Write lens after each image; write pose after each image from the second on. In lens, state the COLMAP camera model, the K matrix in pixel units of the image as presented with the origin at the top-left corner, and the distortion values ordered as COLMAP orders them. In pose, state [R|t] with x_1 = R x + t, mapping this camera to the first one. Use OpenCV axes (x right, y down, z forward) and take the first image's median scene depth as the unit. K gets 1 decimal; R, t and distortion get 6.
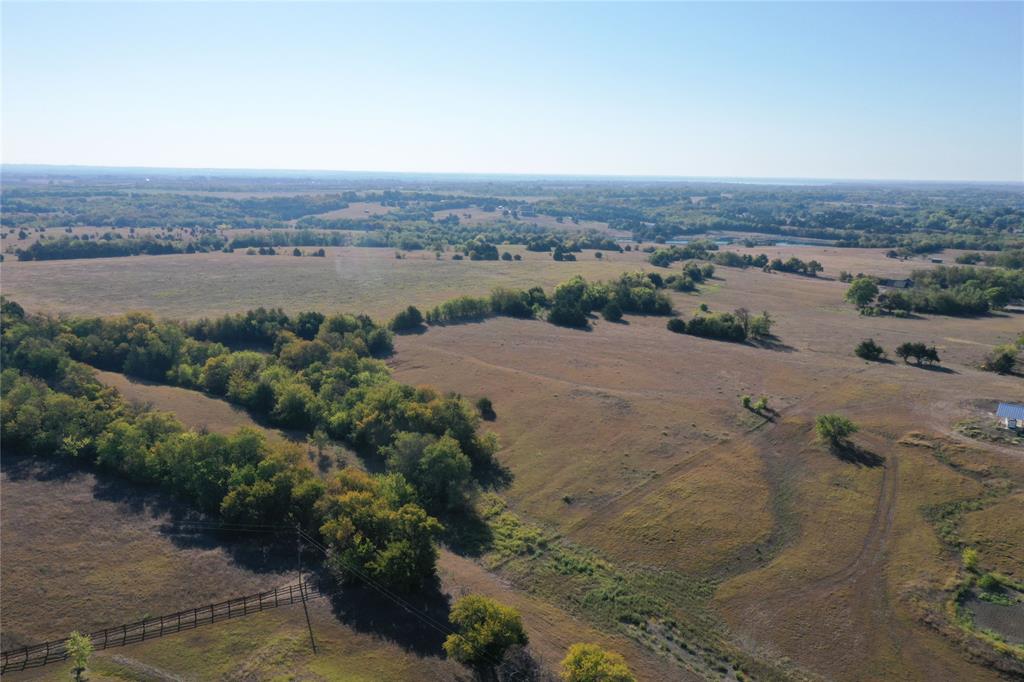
lens RADIAL K [[813.5, 0, 510.7], [0, 813.5, 344.1], [0, 0, 1]] dist [0.002244, 0.007056]
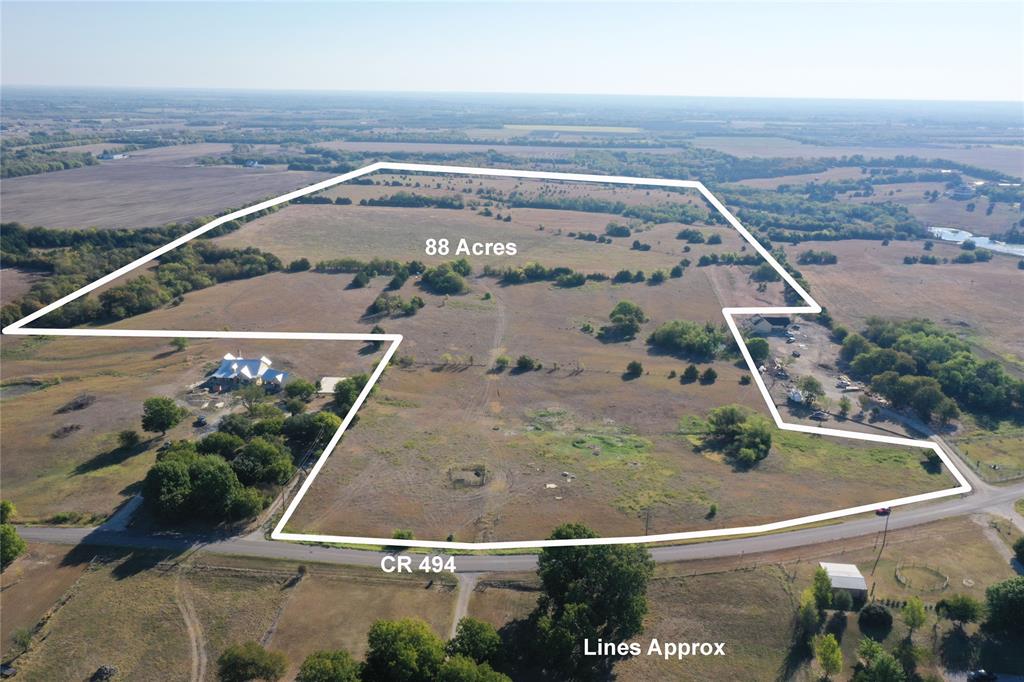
lens RADIAL K [[810.8, 0, 511.4], [0, 810.8, 356.0], [0, 0, 1]] dist [0.001763, 0.006018]
pose [[0.606532, 0.239278, -0.758198, 1.925412], [-0.166296, 0.970725, 0.173318, -0.274830], [0.777473, 0.020963, 0.628567, 0.300846]]
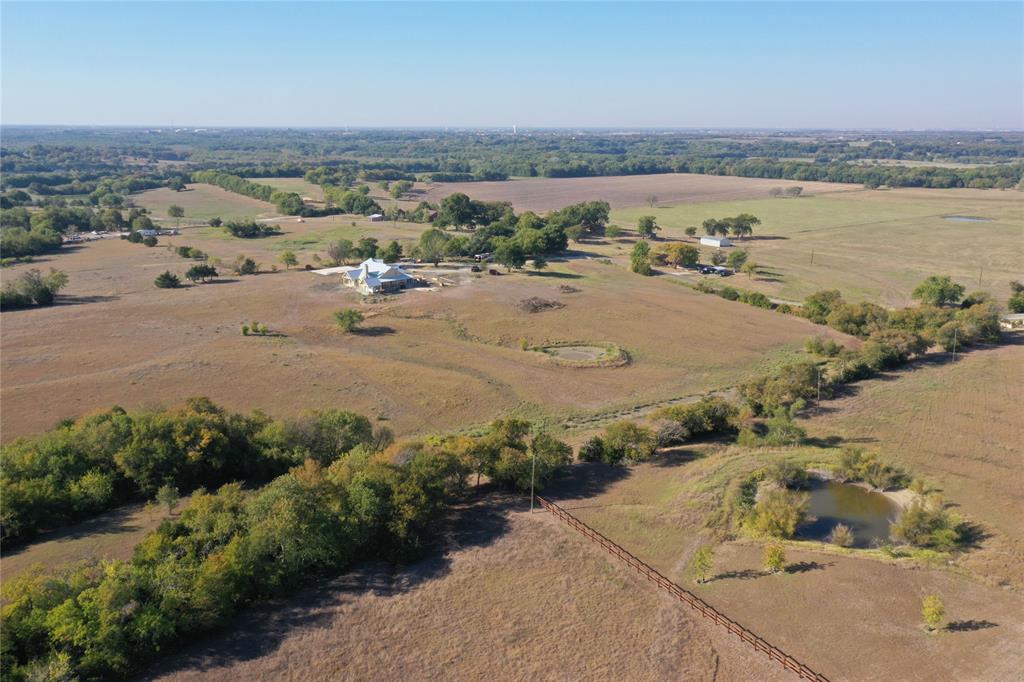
lens RADIAL K [[813.5, 0, 510.7], [0, 813.5, 344.1], [0, 0, 1]] dist [0.002244, 0.007056]
pose [[0.137347, -0.274414, 0.951752, -0.641698], [0.205310, 0.947878, 0.243669, -0.096093], [-0.969012, 0.161937, 0.186529, 0.416417]]
